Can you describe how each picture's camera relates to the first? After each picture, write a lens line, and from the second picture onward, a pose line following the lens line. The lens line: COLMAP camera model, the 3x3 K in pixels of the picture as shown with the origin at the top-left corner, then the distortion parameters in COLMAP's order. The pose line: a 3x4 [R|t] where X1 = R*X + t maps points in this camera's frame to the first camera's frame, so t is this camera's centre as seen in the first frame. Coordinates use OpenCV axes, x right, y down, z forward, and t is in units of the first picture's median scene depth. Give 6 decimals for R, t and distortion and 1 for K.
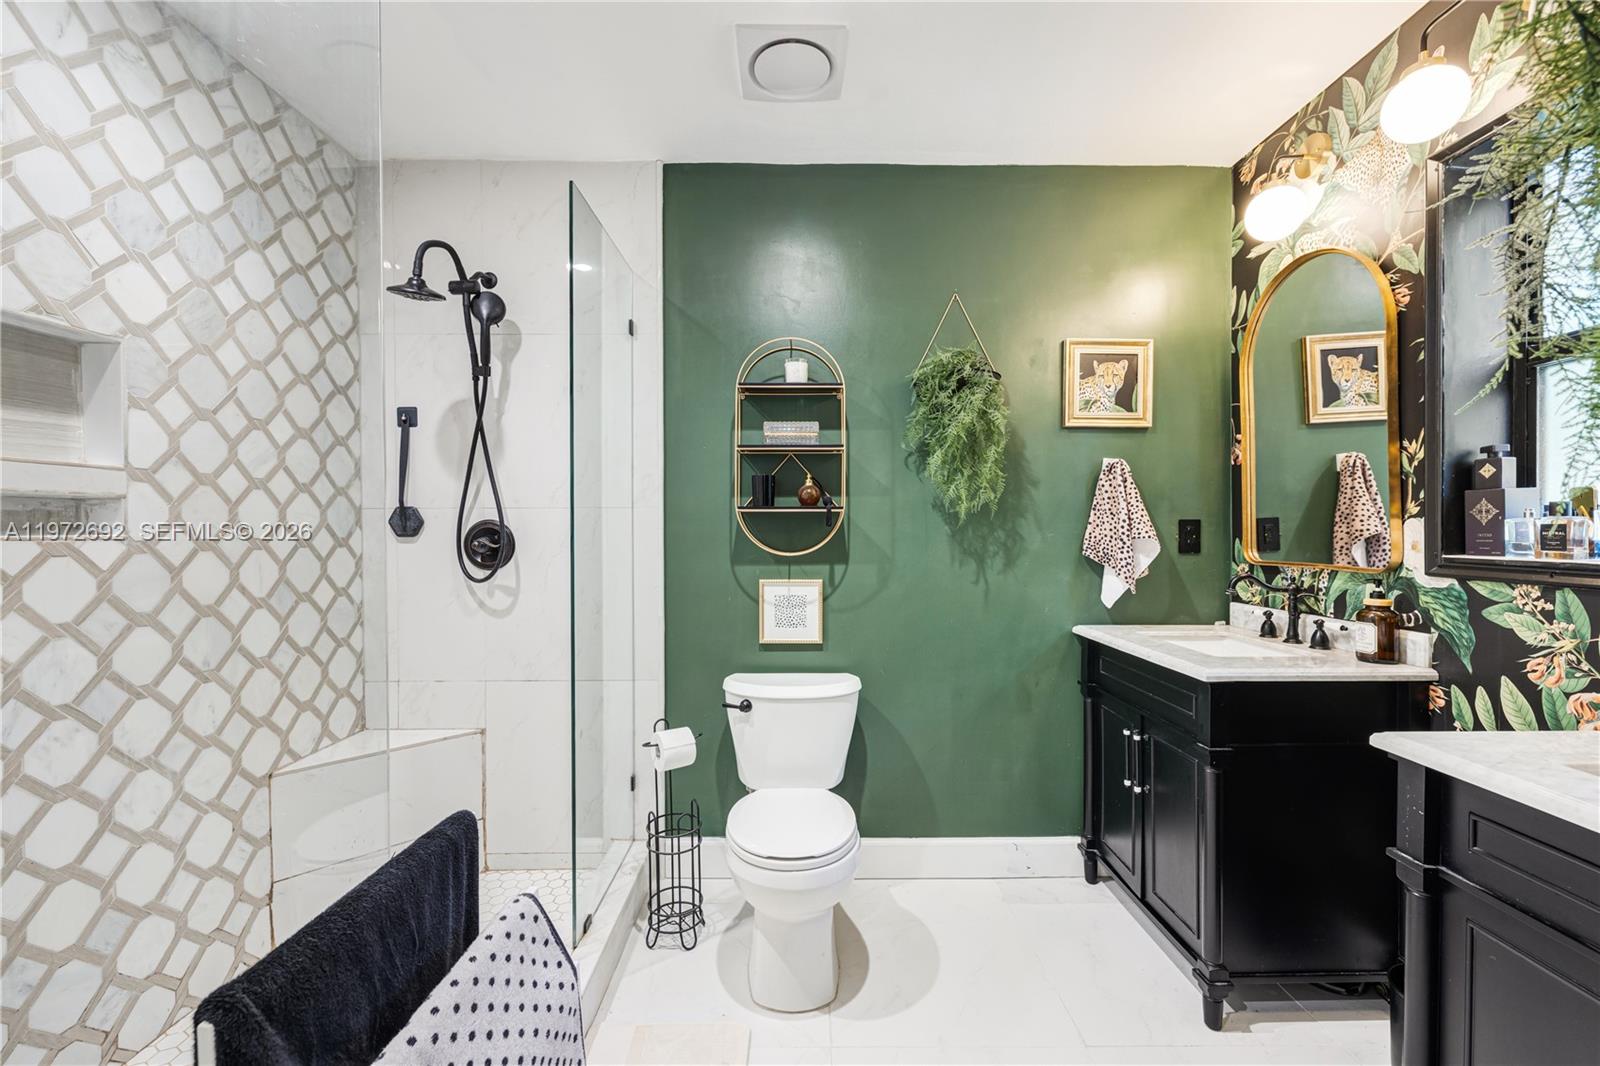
lens RADIAL K [[684.8, 0, 815.4], [0, 684.8, 532.8], [0, 0, 1]] dist [0.000465, 0.003394]
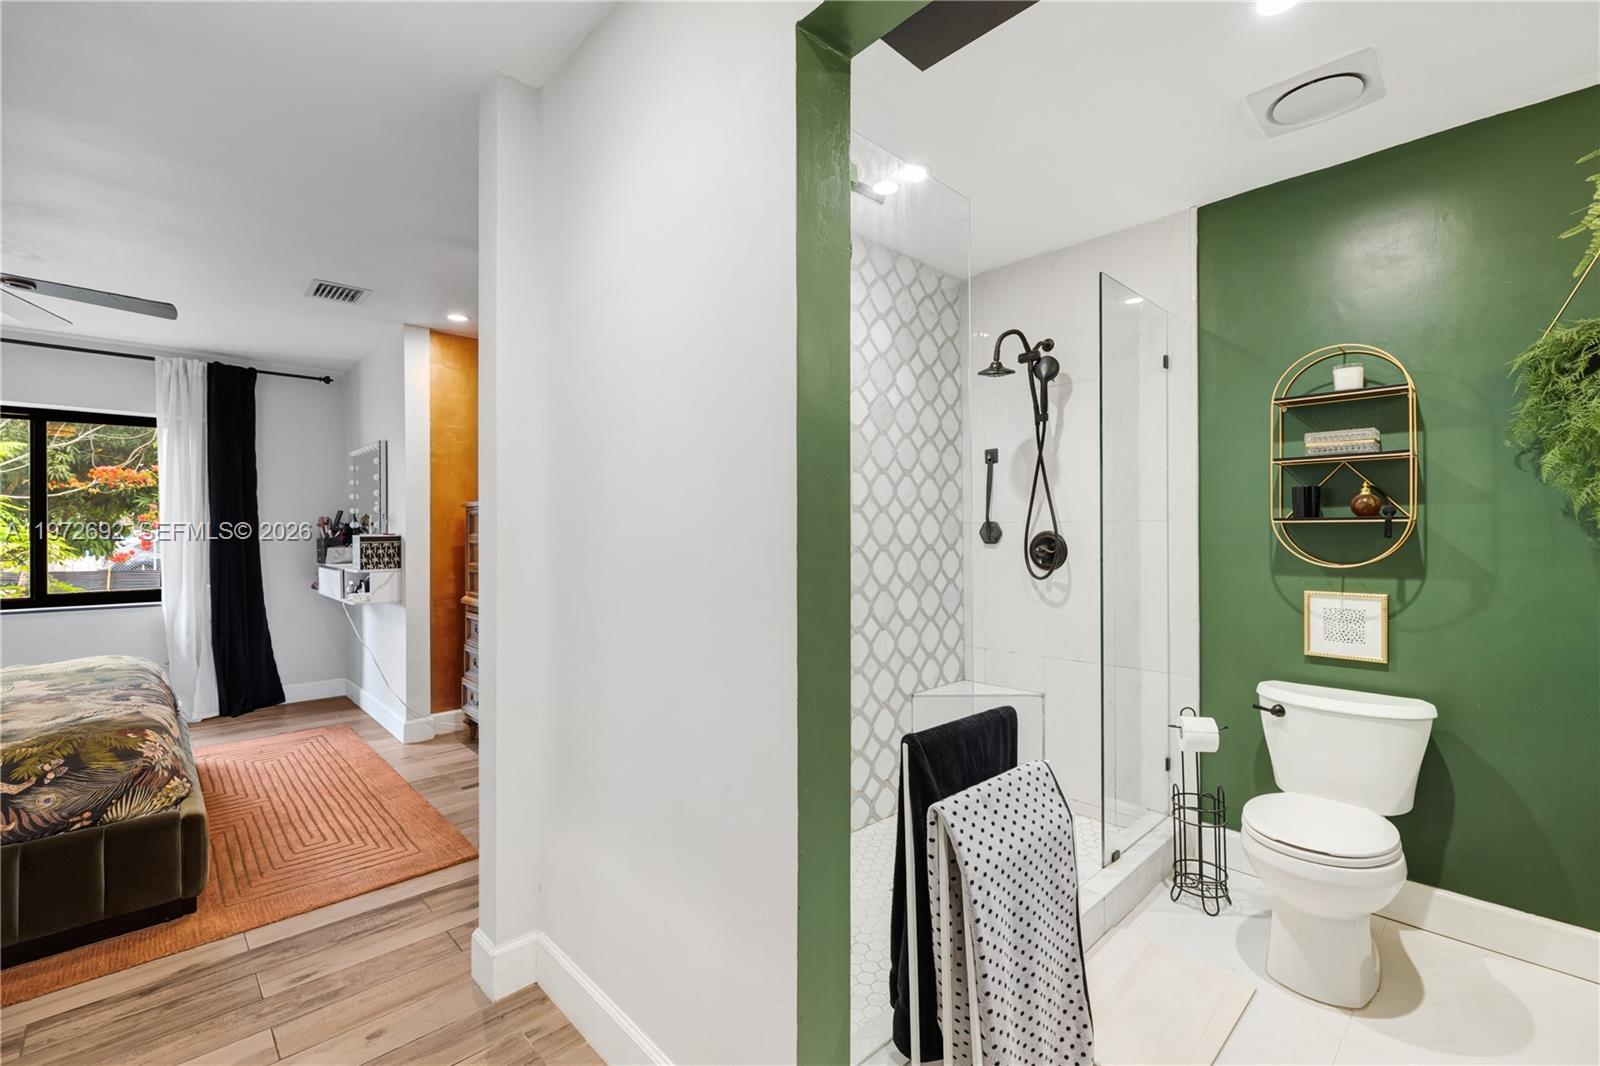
lens RADIAL K [[684.8, 0, 799.0], [0, 684.8, 533.2], [0, 0, 1]] dist [0.000465, 0.003394]
pose [[0.680158, -0.000794, -0.733065, 0.160326], [-0.003696, 0.999983, -0.004512, -0.008590], [0.733057, 0.005778, 0.680143, -0.232228]]
